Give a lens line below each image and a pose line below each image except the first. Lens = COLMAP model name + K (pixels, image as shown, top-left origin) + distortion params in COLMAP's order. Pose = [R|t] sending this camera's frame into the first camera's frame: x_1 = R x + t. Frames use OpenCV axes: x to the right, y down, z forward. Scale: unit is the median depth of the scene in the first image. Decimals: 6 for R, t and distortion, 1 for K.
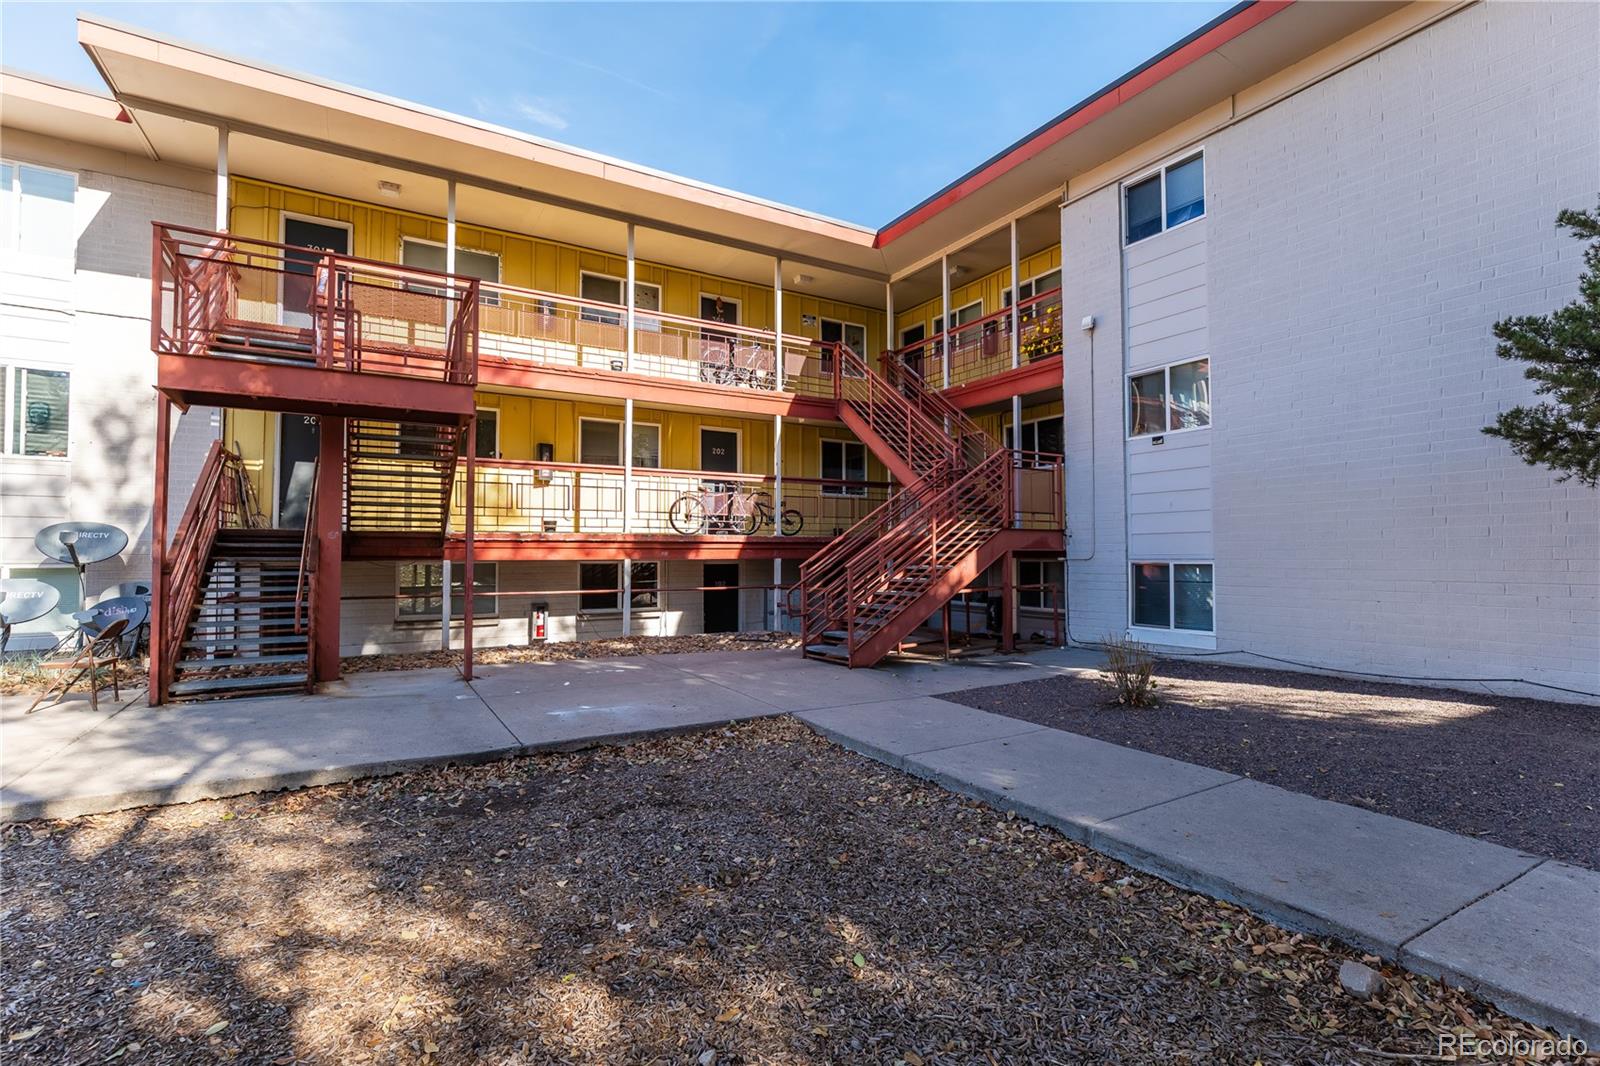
lens RADIAL K [[735.3, 0, 806.9], [0, 735.3, 528.3], [0, 0, 1]] dist [-0.016802, 0.005057]
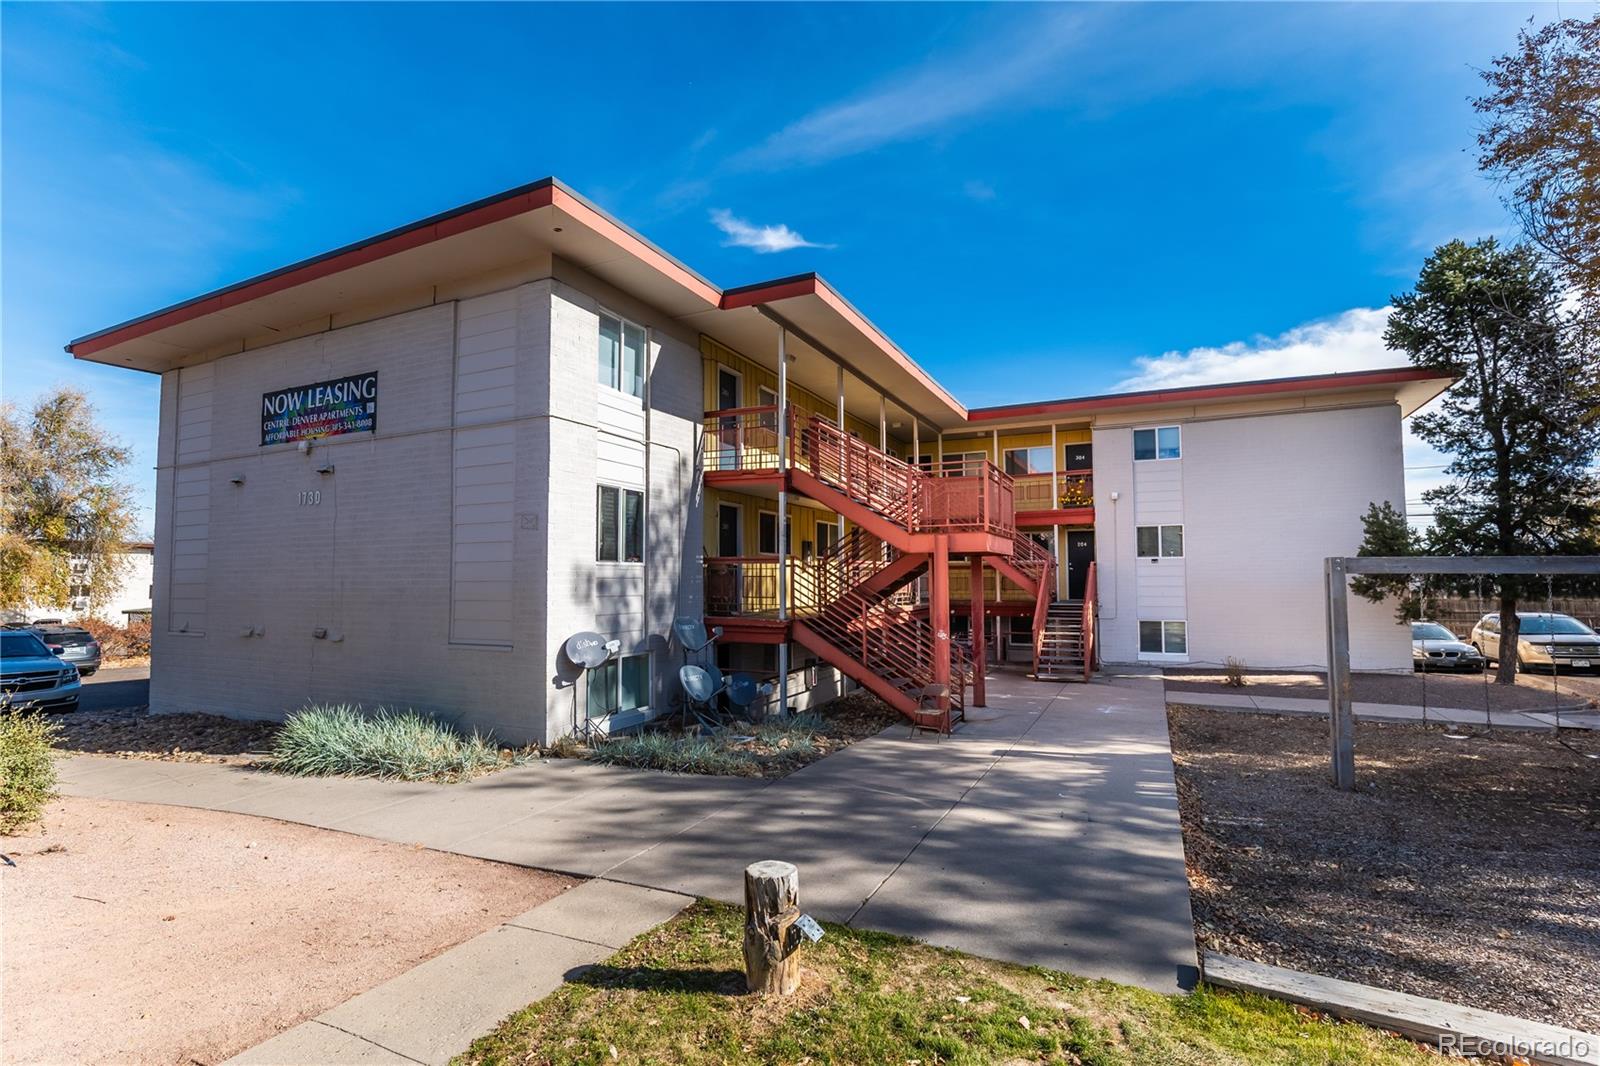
lens RADIAL K [[735.3, 0, 811.5], [0, 735.3, 542.3], [0, 0, 1]] dist [-0.016802, 0.005057]
pose [[0.833911, 0.027739, 0.551202, -1.288170], [-0.017172, 0.999557, -0.024324, -0.094348], [-0.551632, 0.010819, 0.834017, -0.157667]]
